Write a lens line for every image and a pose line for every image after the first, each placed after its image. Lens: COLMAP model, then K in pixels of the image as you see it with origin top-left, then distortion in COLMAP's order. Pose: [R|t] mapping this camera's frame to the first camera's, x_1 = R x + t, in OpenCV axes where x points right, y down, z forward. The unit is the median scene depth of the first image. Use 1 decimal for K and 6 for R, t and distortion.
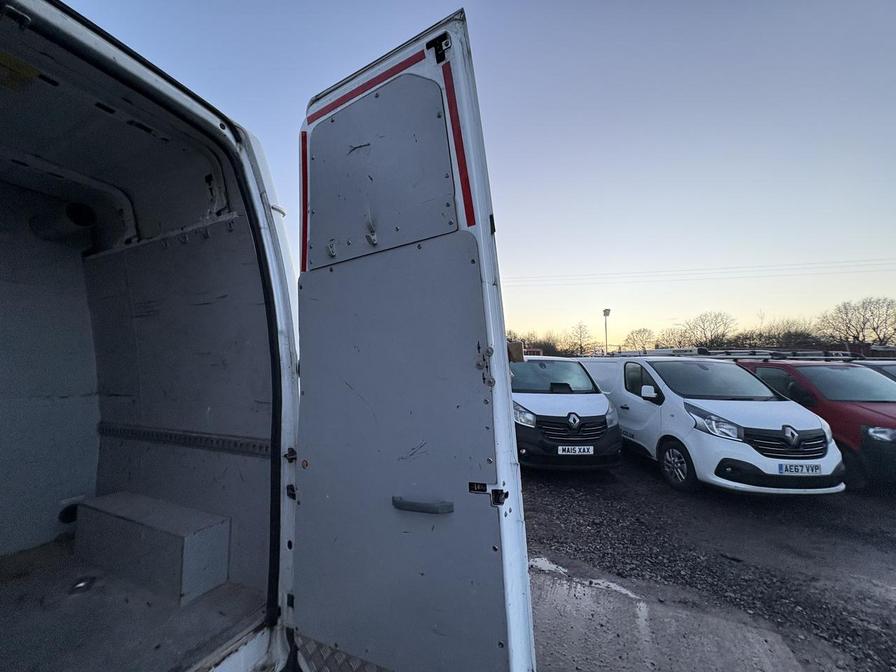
lens RADIAL K [[355.3, 0, 447.8], [0, 355.3, 336.4], [0, 0, 1]] dist [-0.000166, -0.000381]
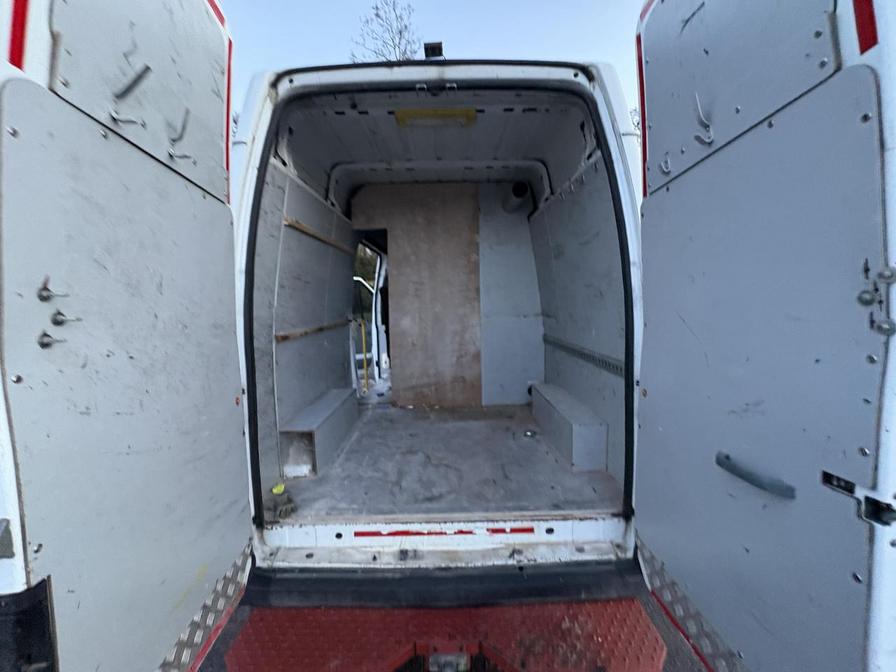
lens RADIAL K [[355.3, 0, 449.0], [0, 355.3, 337.1], [0, 0, 1]] dist [-0.000166, -0.000381]
pose [[0.438781, 0.094986, -0.893560, 0.255469], [0.100377, 0.982993, 0.153782, -0.015336], [0.892970, -0.157170, 0.421784, 0.083622]]
